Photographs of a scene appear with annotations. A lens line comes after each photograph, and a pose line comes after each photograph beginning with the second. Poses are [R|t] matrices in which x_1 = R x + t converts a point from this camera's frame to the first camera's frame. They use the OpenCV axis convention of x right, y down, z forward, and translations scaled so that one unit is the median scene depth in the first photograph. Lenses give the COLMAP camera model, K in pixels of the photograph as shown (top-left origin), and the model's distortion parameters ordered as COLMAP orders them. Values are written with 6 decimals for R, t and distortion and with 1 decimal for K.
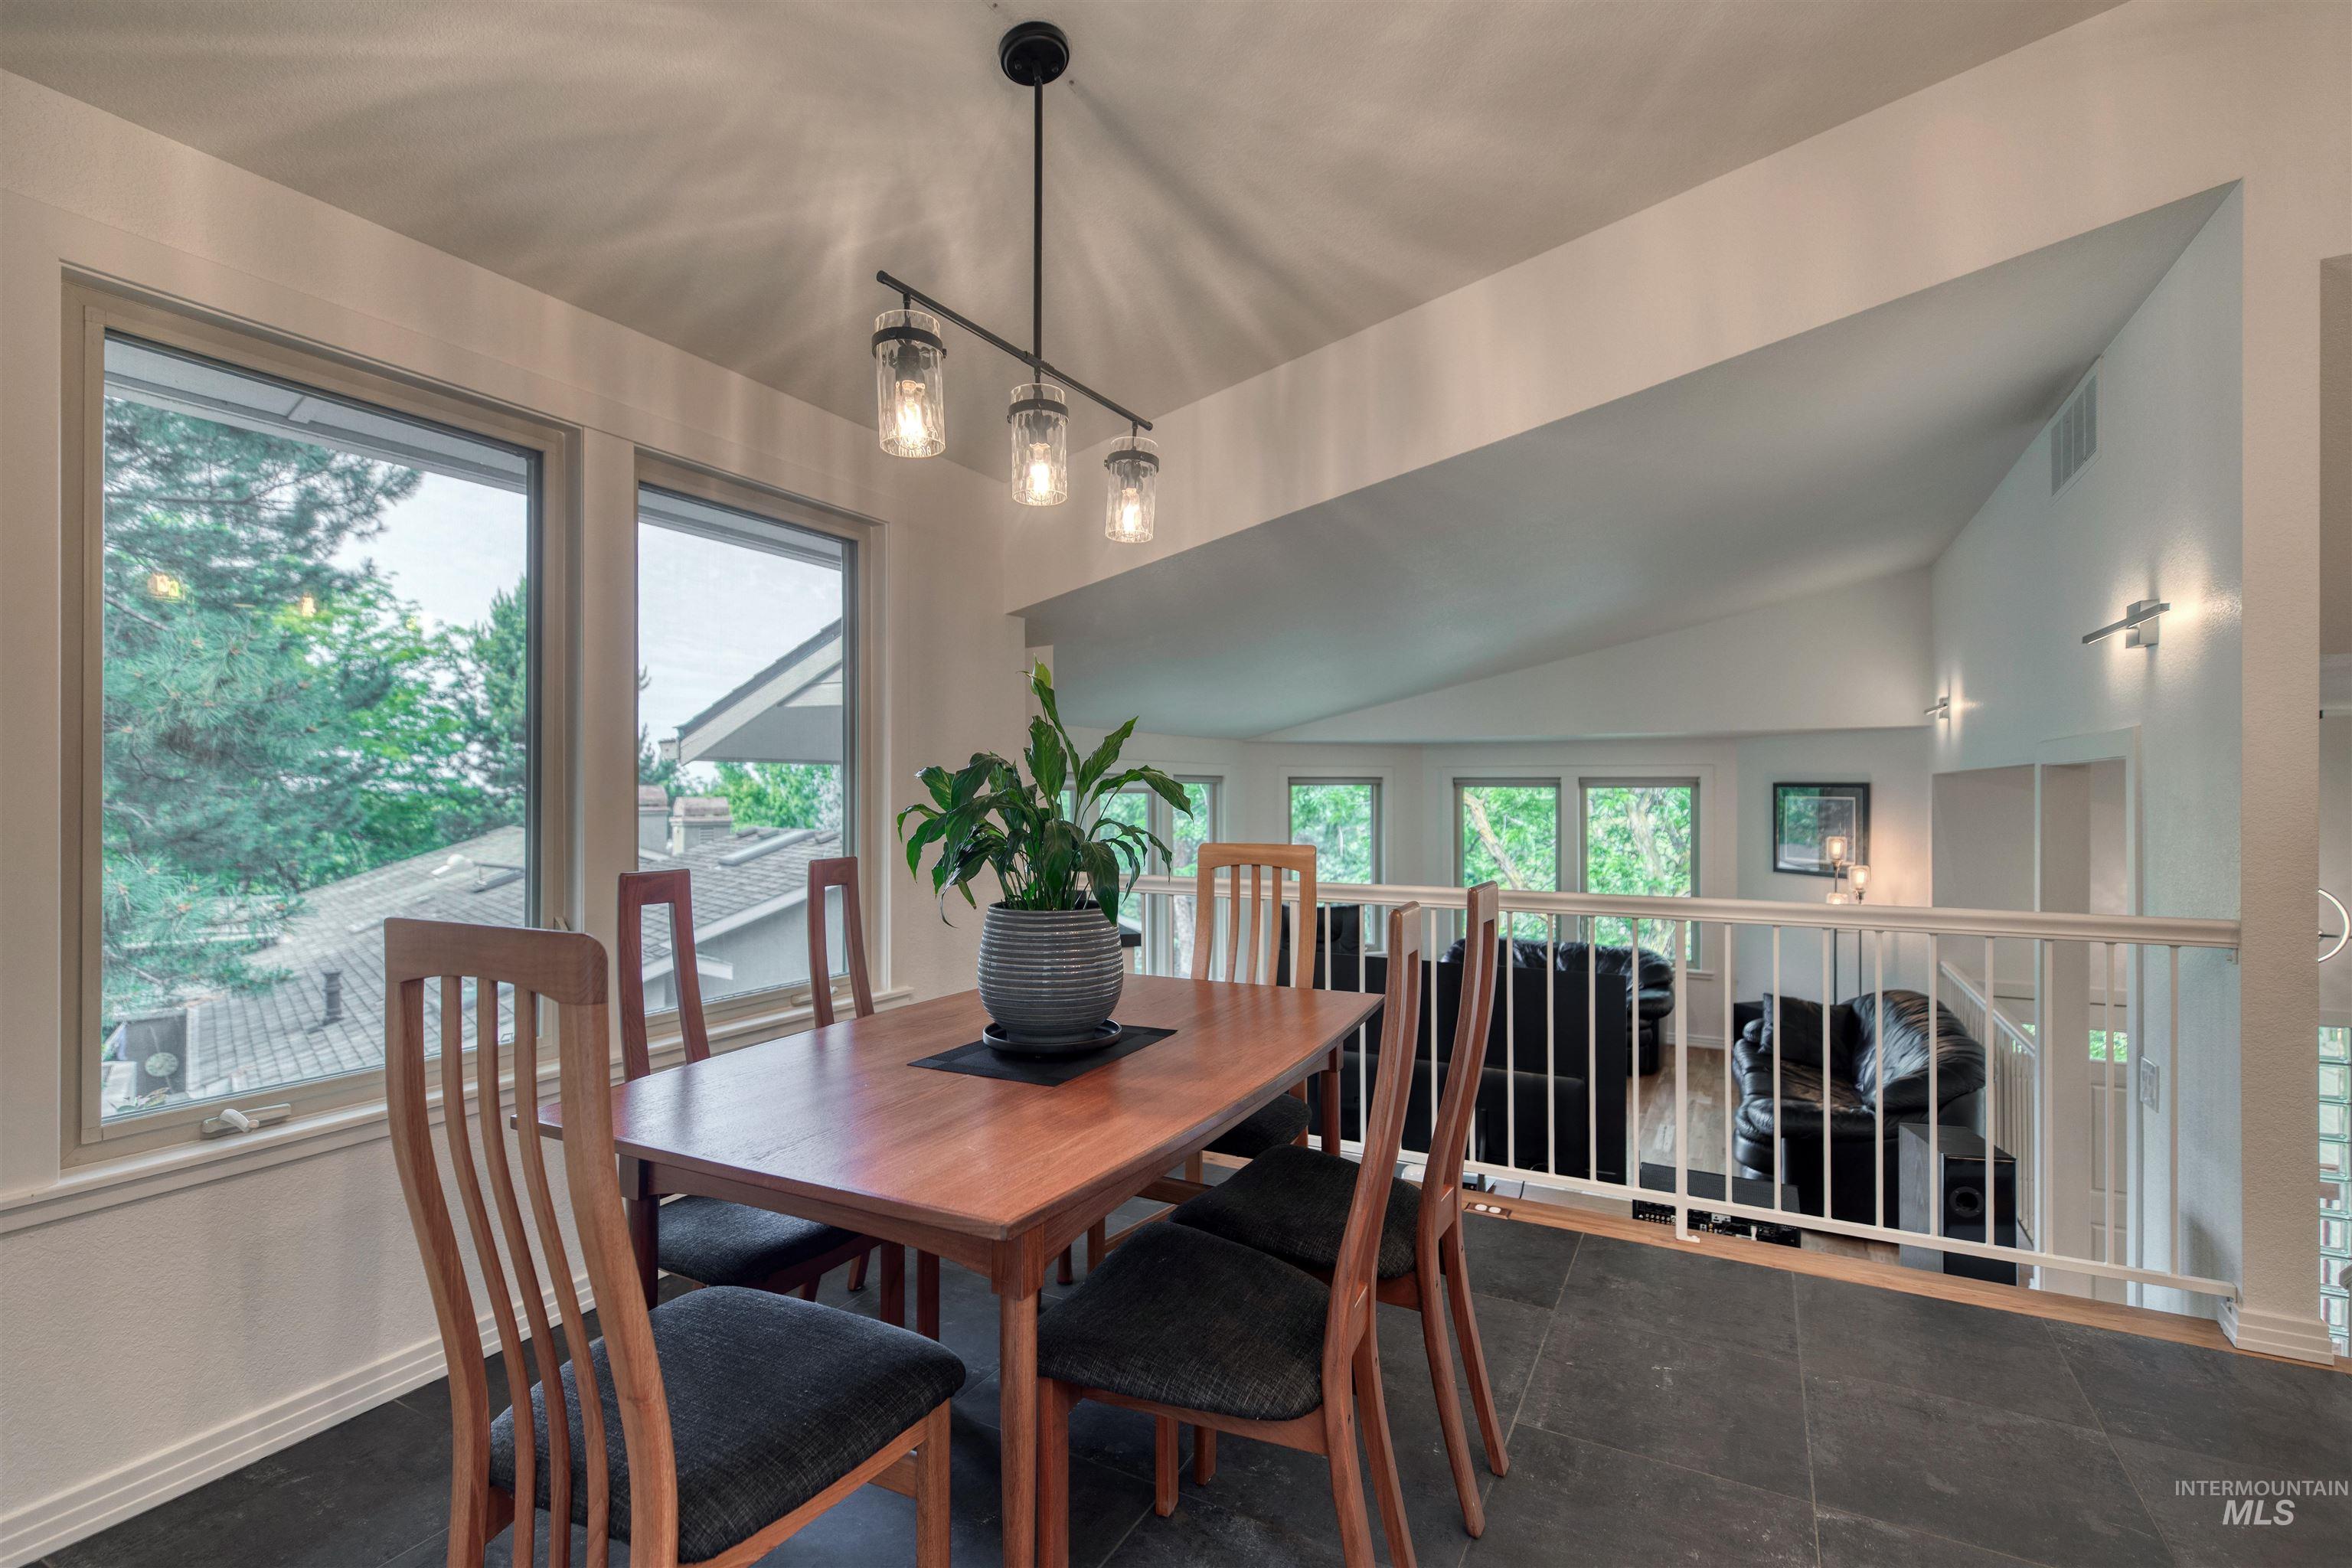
lens RADIAL K [[1048.1, 0, 1154.4], [0, 1048.1, 791.9], [0, 0, 1]] dist [0.001321, -0.000117]
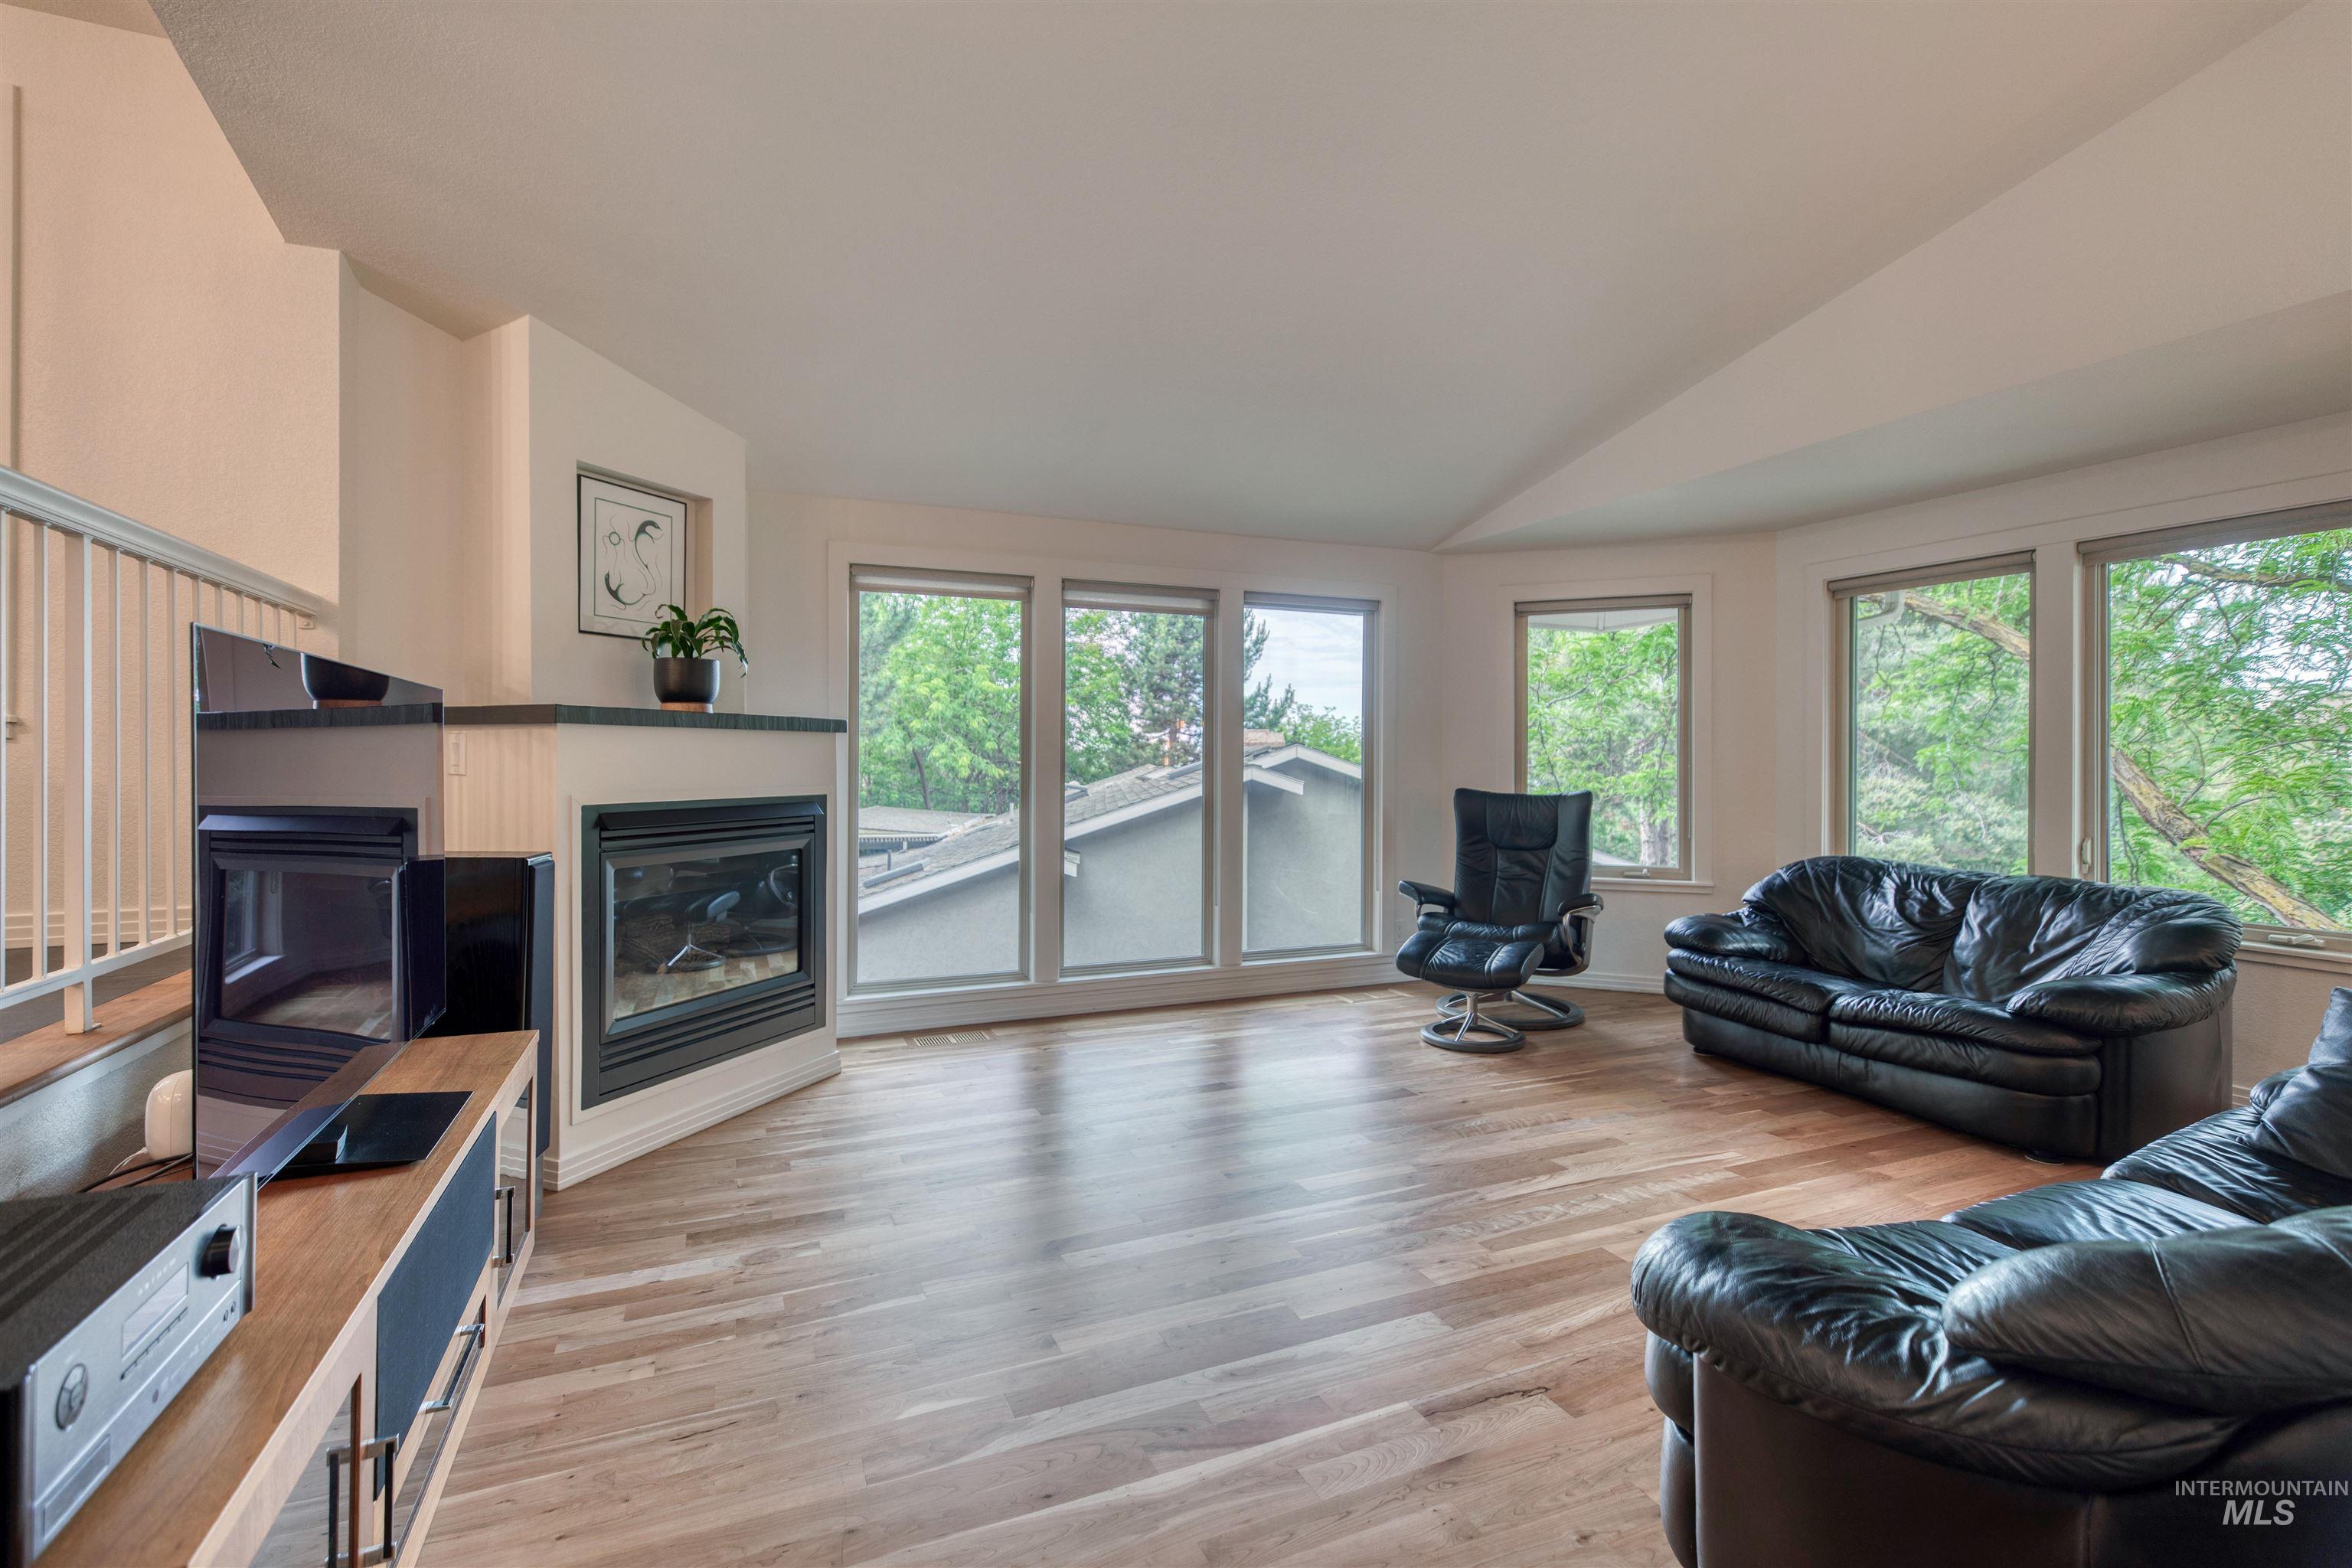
lens RADIAL K [[1065.2, 0, 1175.3], [0, 1065.2, 759.2], [0, 0, 1]] dist [0.005624, -0.000009]
pose [[0.799963, -0.002097, -0.600046, 0.966337], [0.001237, 0.999998, -0.001846, 0.226404], [0.600048, 0.000735, 0.799964, 0.937052]]
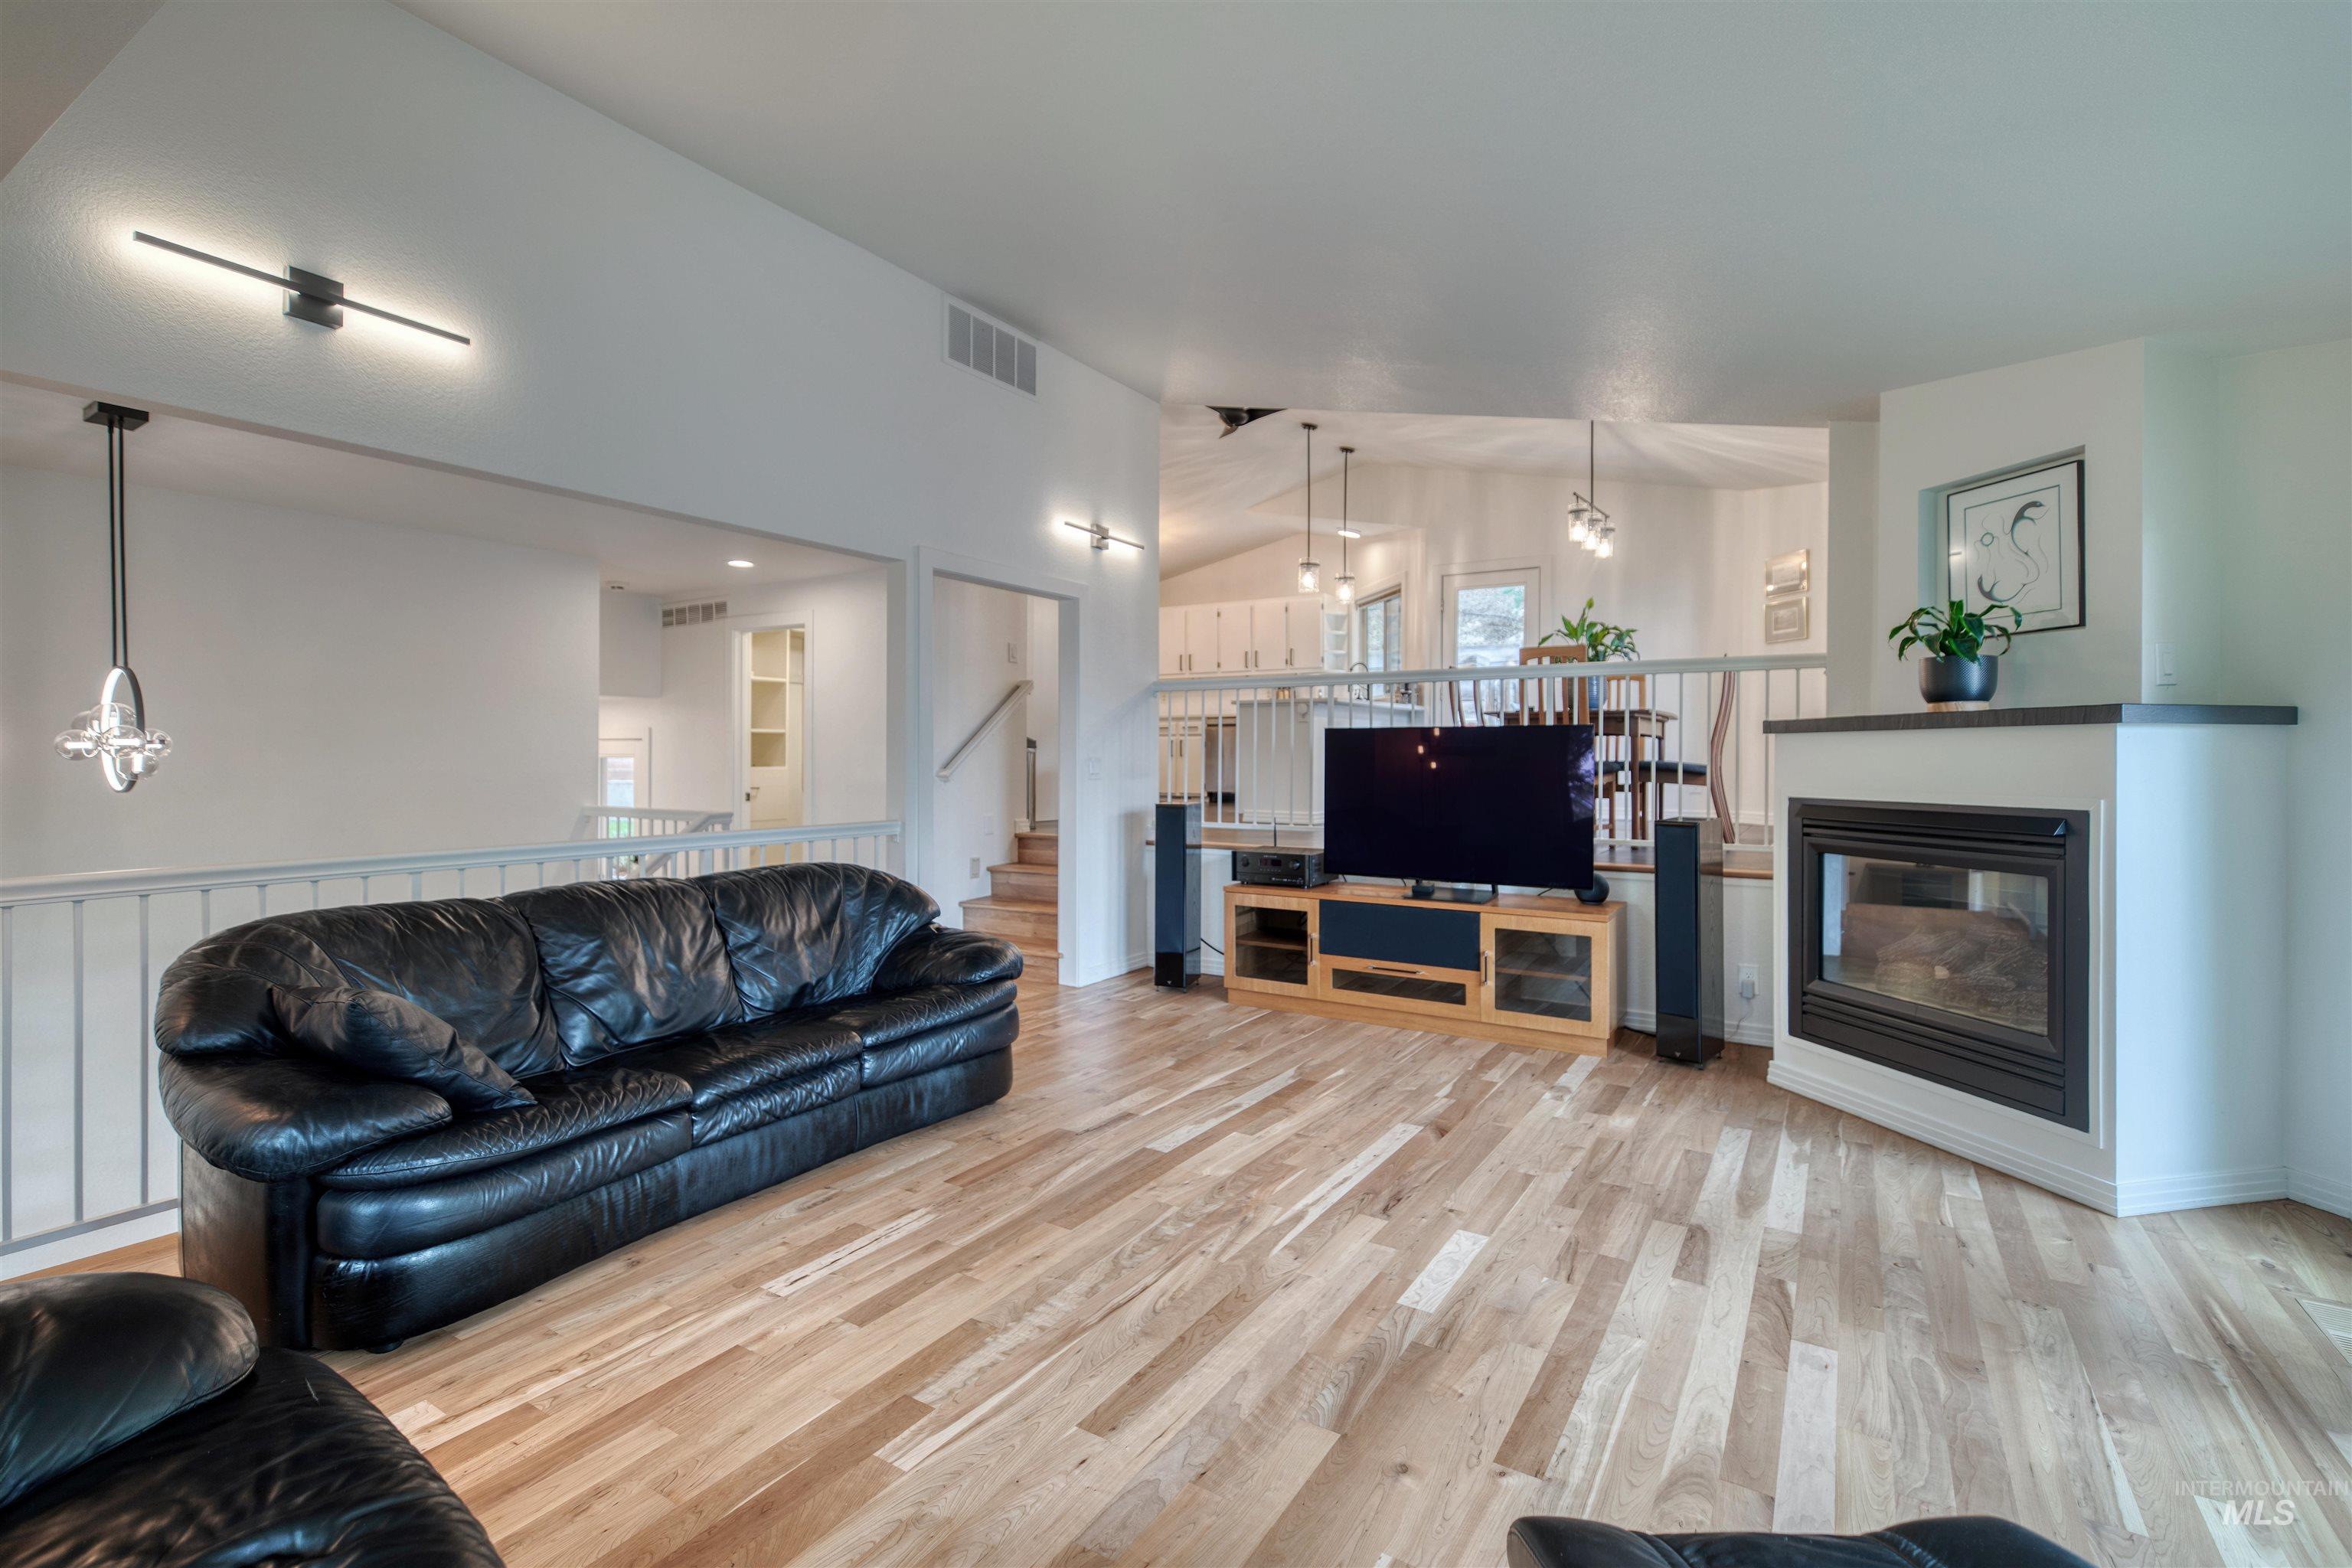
lens RADIAL K [[1065.2, 0, 1175.3], [0, 1065.2, 759.2], [0, 0, 1]] dist [0.005624, -0.000009]
pose [[-0.998958, -0.005963, 0.045238, 0.605055], [-0.005733, 0.999970, 0.005214, 0.219811], [-0.045268, 0.004949, -0.998963, 2.684599]]
